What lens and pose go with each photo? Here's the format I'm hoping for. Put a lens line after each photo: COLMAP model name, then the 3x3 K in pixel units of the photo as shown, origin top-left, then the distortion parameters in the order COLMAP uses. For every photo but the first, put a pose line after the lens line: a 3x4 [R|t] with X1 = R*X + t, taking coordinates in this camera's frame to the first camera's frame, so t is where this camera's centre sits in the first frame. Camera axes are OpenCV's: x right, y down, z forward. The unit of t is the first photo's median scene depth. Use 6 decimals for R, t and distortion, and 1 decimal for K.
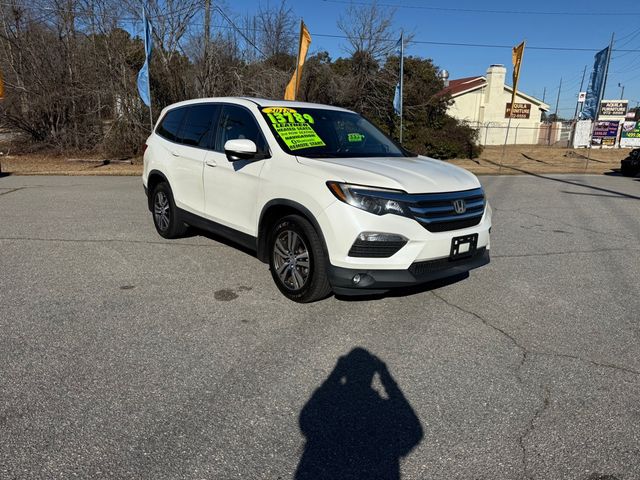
lens RADIAL K [[451.4, 0, 317.5], [0, 451.4, 238.1], [0, 0, 1]] dist [0.025309, -0.034824]
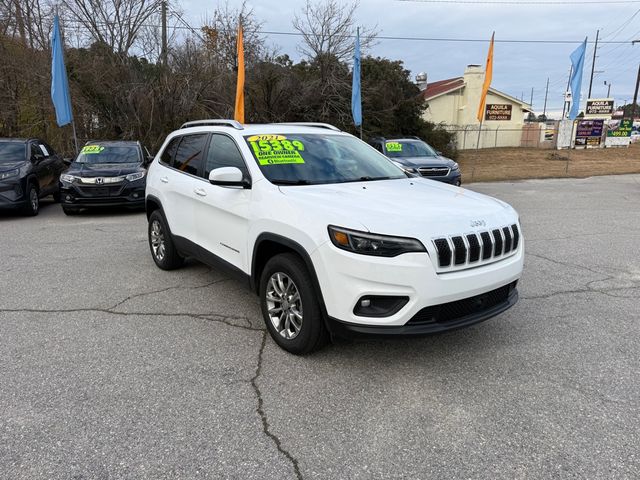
lens RADIAL K [[452.3, 0, 317.3], [0, 452.3, 242.9], [0, 0, 1]] dist [0.017673, -0.026220]
pose [[0.999402, -0.033466, 0.008694, 0.052327], [0.033521, 0.999419, -0.006238, -0.014497], [-0.008481, 0.006526, 0.999943, 0.057598]]
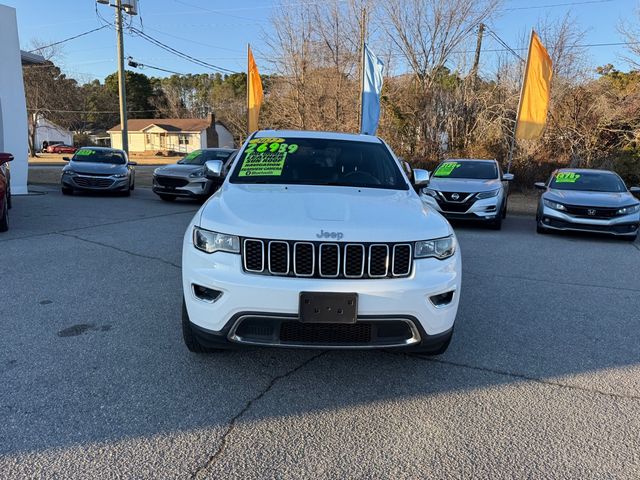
lens RADIAL K [[457.5, 0, 323.9], [0, 457.5, 234.0], [0, 0, 1]] dist [0.004062, -0.005314]
pose [[0.797113, 0.100638, -0.595384, 0.111916], [-0.144117, 0.989226, -0.025738, -0.018167], [0.586380, 0.106321, 0.803029, 0.075116]]
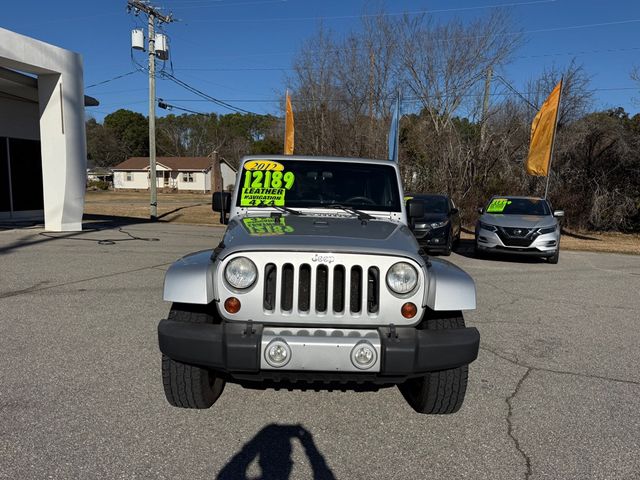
lens RADIAL K [[451.4, 0, 317.5], [0, 451.4, 238.1], [0, 0, 1]] dist [0.025309, -0.034824]
pose [[0.806106, 0.058063, -0.588916, 0.065371], [-0.141646, 0.985178, -0.096753, -0.007107], [0.574569, 0.161411, 0.802382, 0.028593]]
